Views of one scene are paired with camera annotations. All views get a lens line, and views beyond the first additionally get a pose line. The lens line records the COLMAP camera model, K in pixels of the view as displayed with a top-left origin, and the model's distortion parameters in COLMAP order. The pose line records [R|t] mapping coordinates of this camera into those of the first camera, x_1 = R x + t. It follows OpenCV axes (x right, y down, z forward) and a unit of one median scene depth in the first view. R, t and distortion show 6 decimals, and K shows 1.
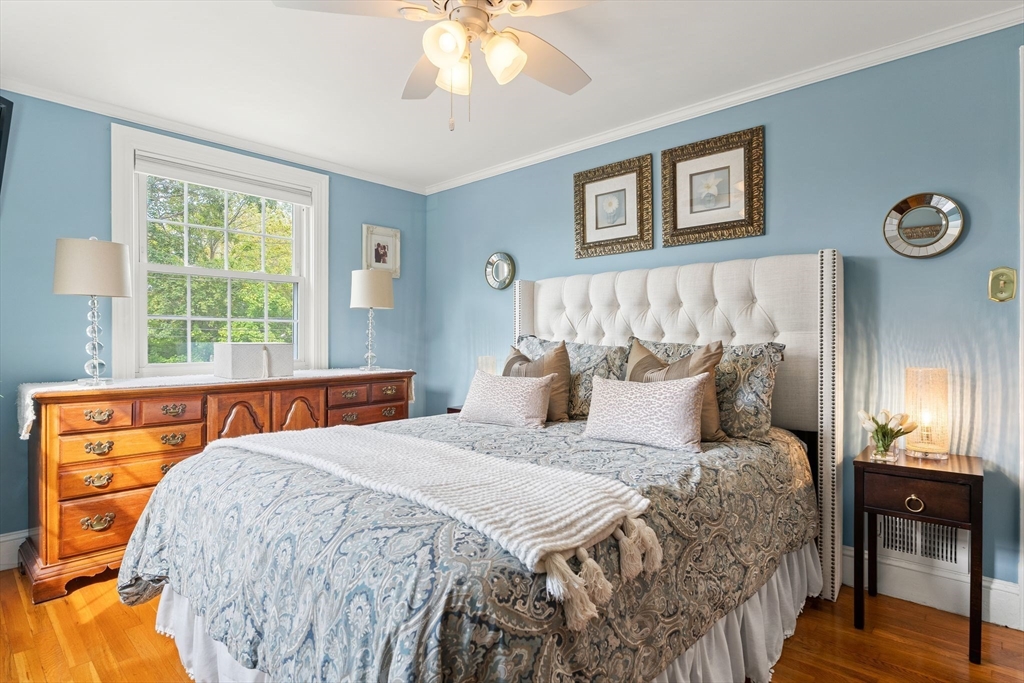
lens RADIAL K [[530.4, 0, 517.8], [0, 530.4, 339.9], [0, 0, 1]] dist [-0.002999, -0.000051]
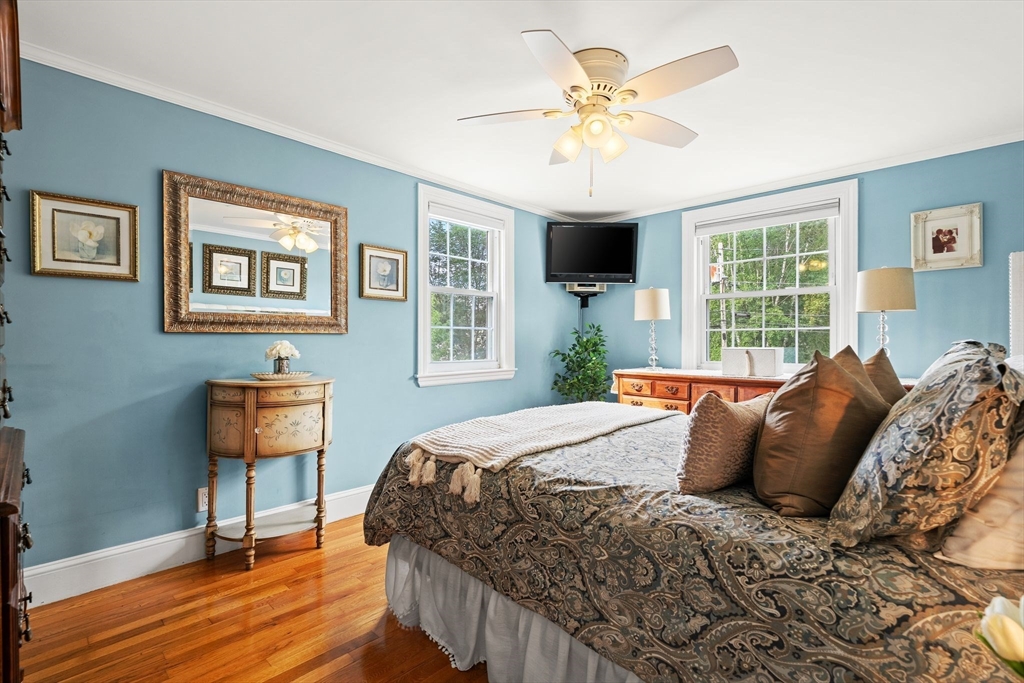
lens RADIAL K [[469.3, 0, 510.3], [0, 469.3, 342.1], [0, 0, 1]] dist [-0.002465, -0.000100]
pose [[-0.024422, -0.000287, -0.999702, 0.773193], [-0.005114, 0.999987, -0.000162, -0.006227], [0.999689, 0.005109, -0.024423, 0.565806]]
